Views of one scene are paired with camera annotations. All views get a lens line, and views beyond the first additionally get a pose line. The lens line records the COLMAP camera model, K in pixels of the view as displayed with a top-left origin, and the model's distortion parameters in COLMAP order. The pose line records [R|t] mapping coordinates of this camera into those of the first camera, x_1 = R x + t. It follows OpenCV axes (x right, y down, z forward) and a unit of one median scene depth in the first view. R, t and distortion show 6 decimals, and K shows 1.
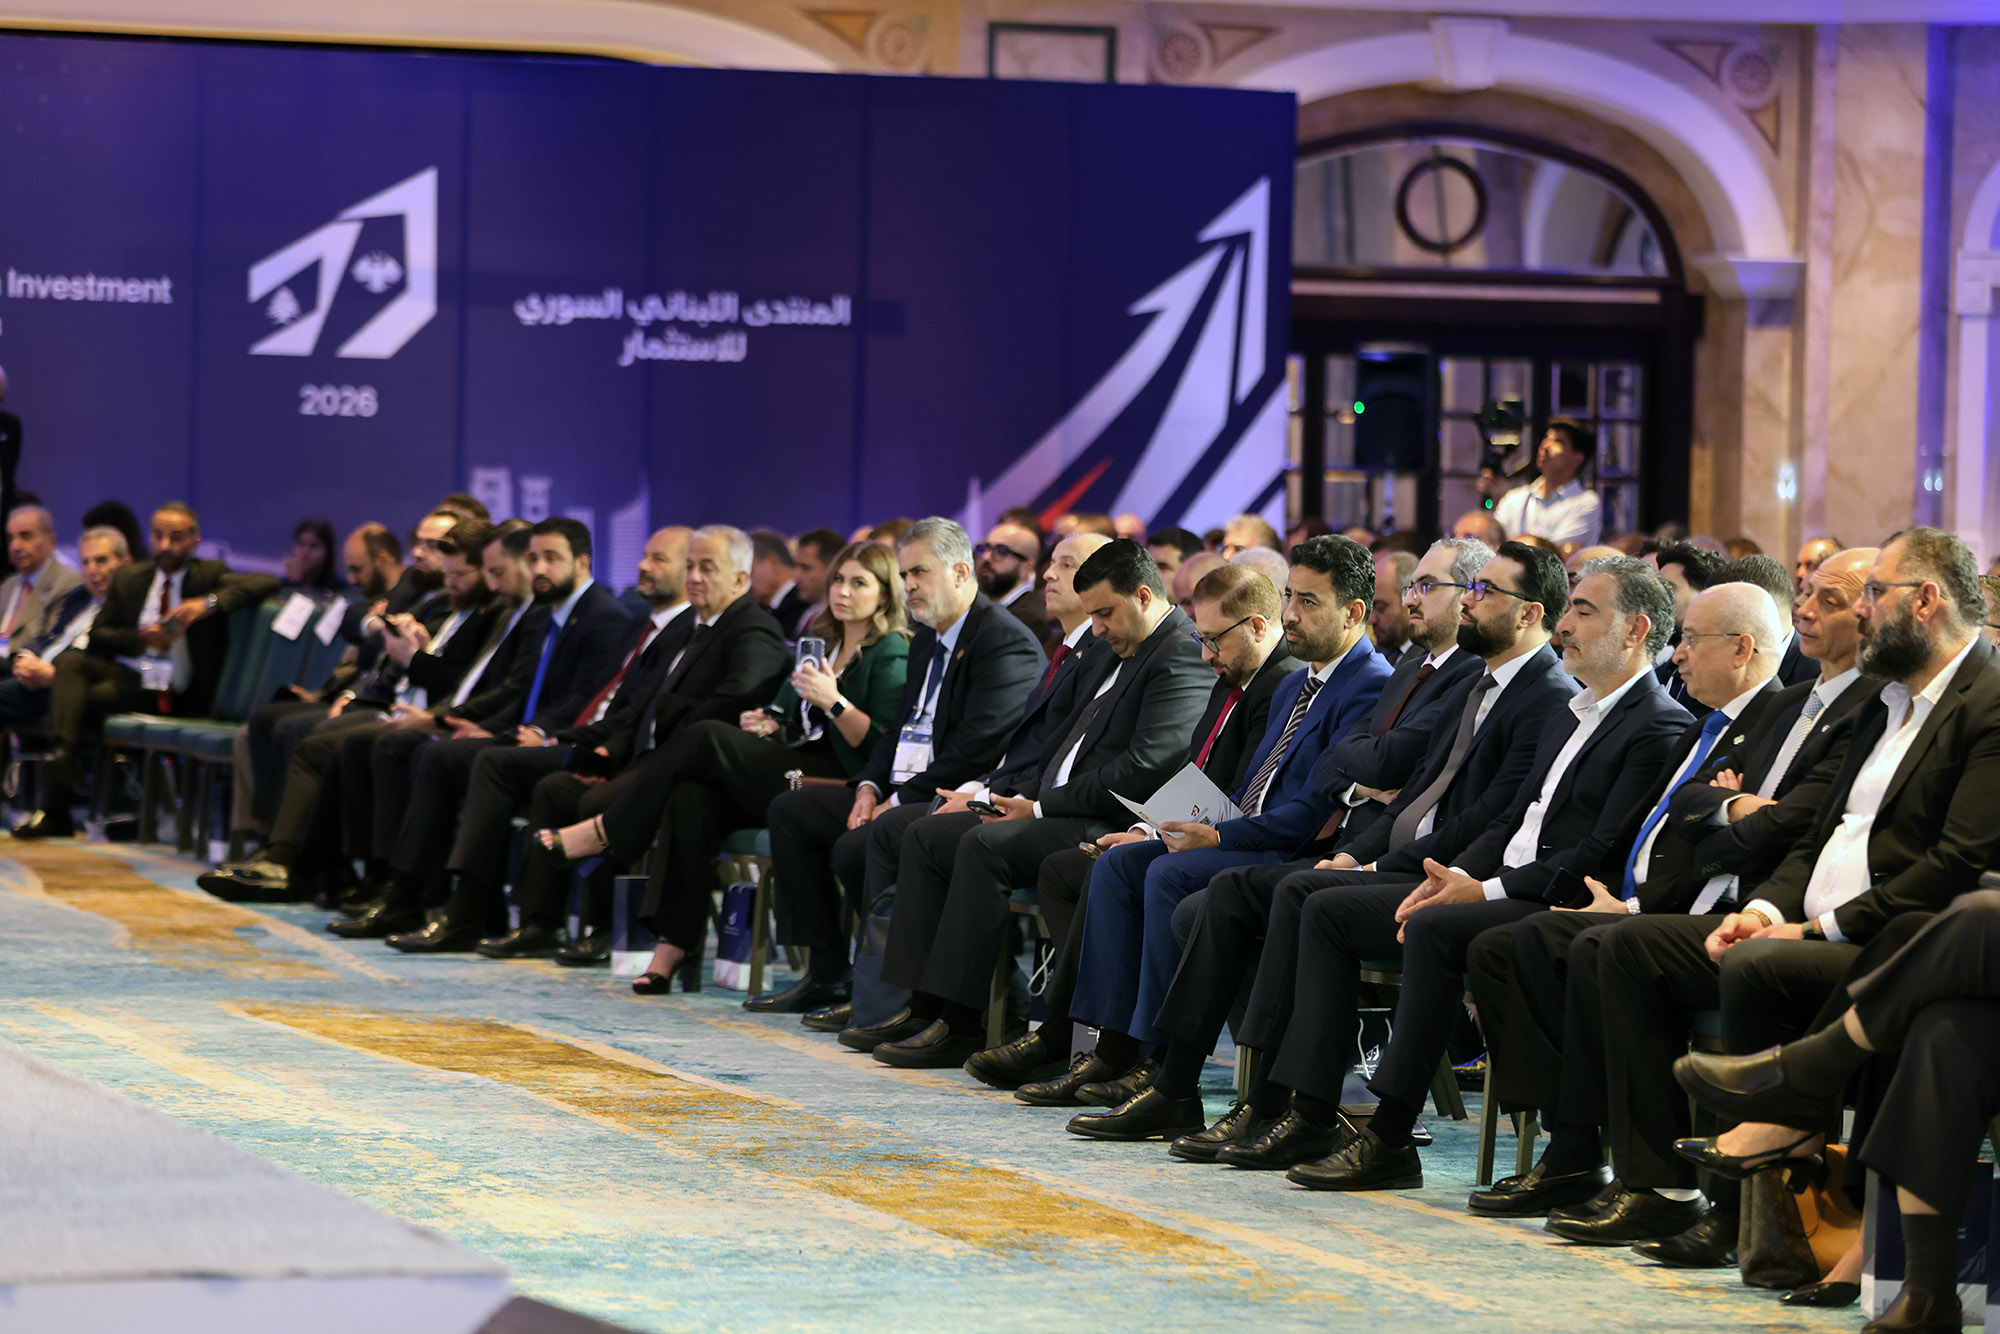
lens RADIAL K [[7434.2, 0, 999.9], [0, 7434.2, 796.0], [0, 0, 1]] dist [0.459807, 2.747107]
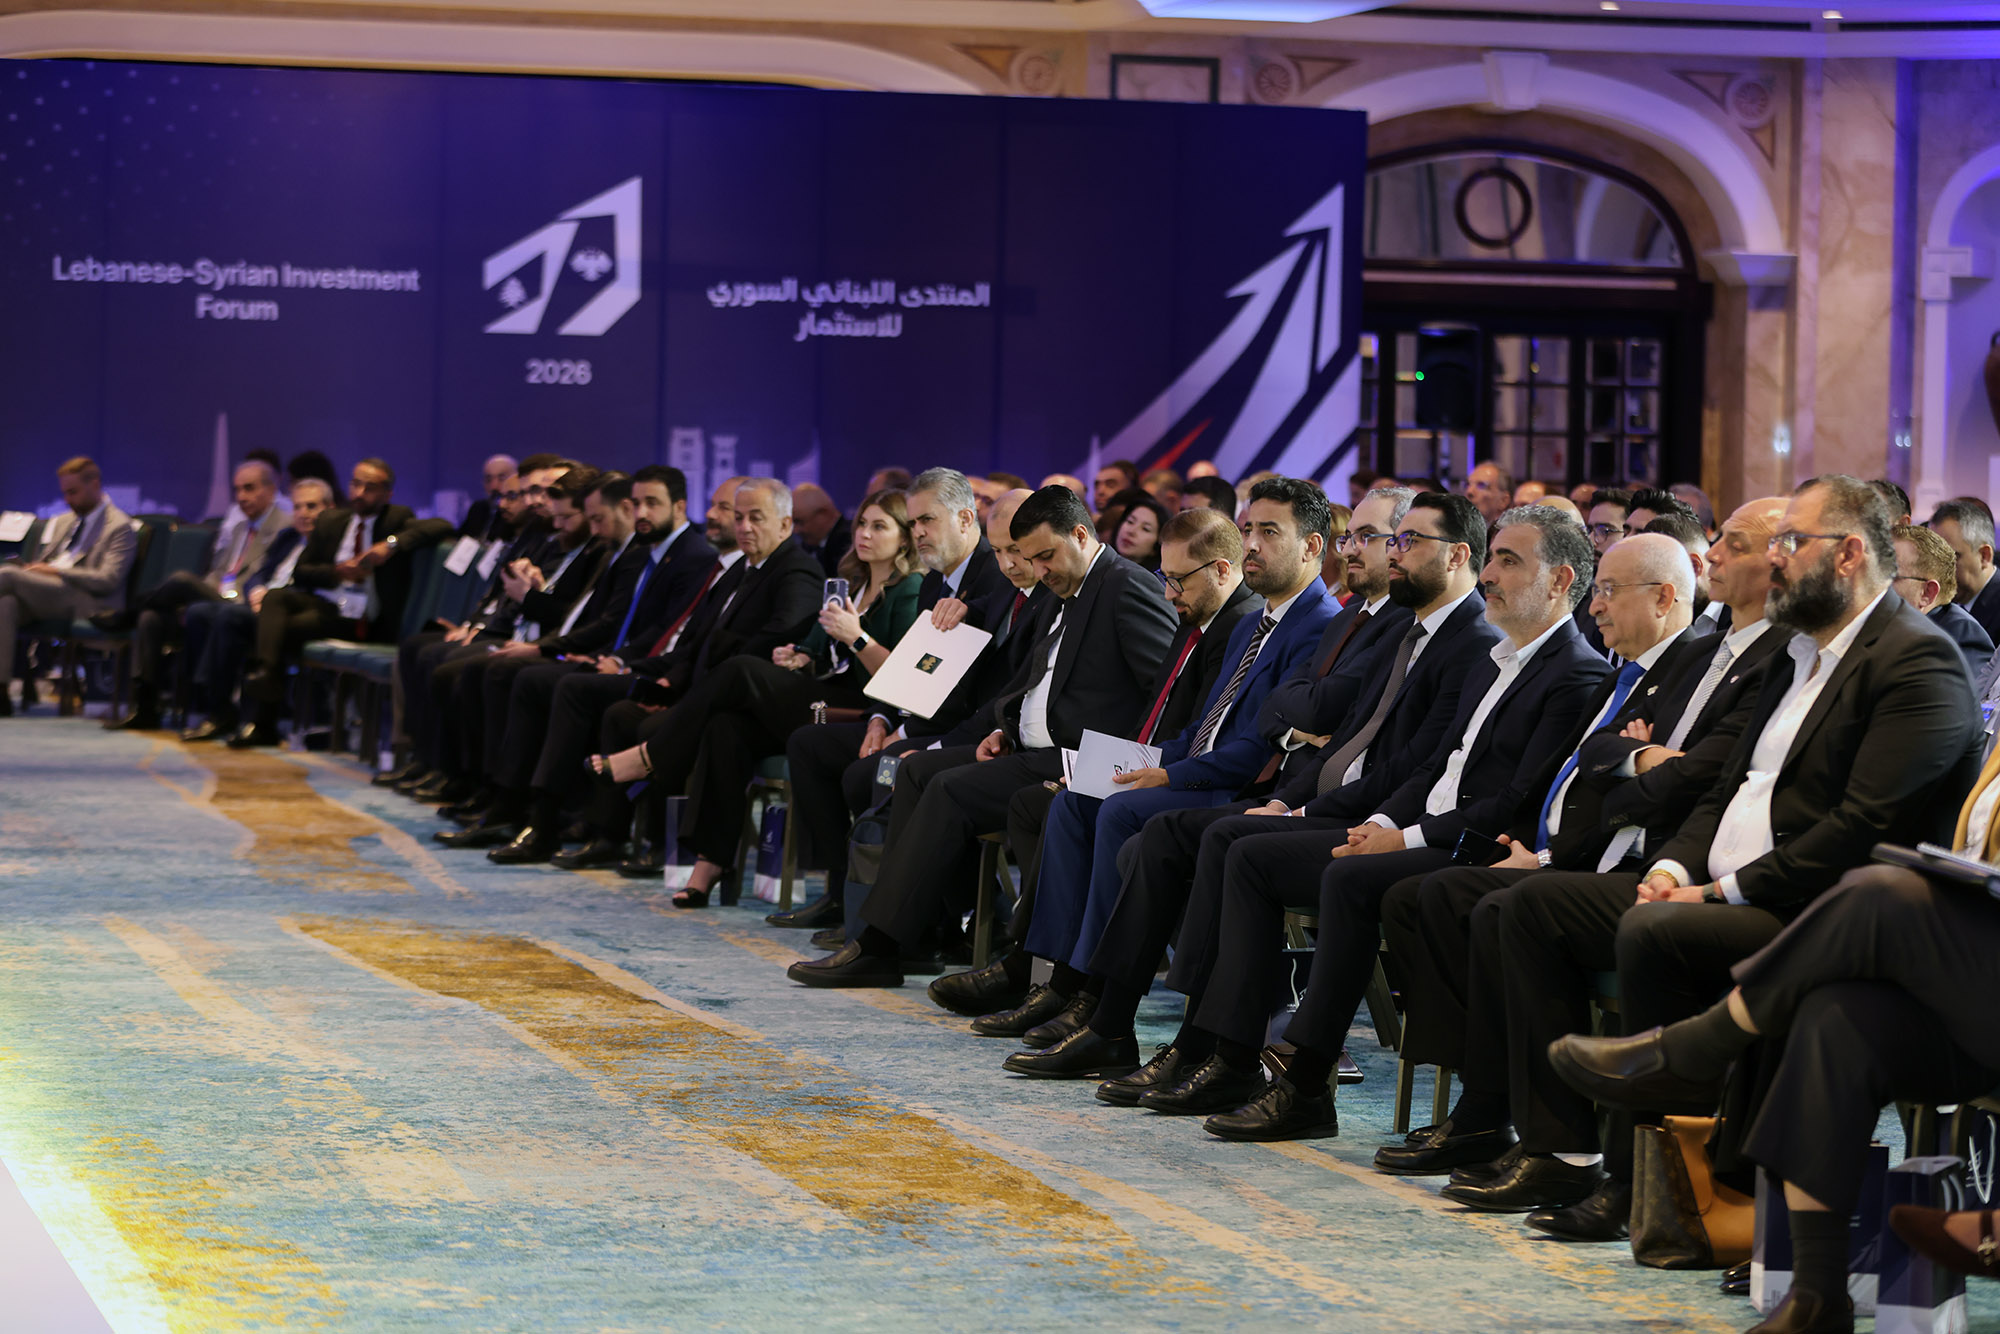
lens RADIAL K [[5822.6, 0, 1000.0], [0, 5822.6, 667.0], [0, 0, 1]] dist [0.070393, 0.181421]
pose [[0.999445, 0.000724, -0.033305, 0.026425], [-0.000834, 0.999994, -0.003294, -0.005651], [0.033302, 0.003320, 0.999440, 0.152978]]
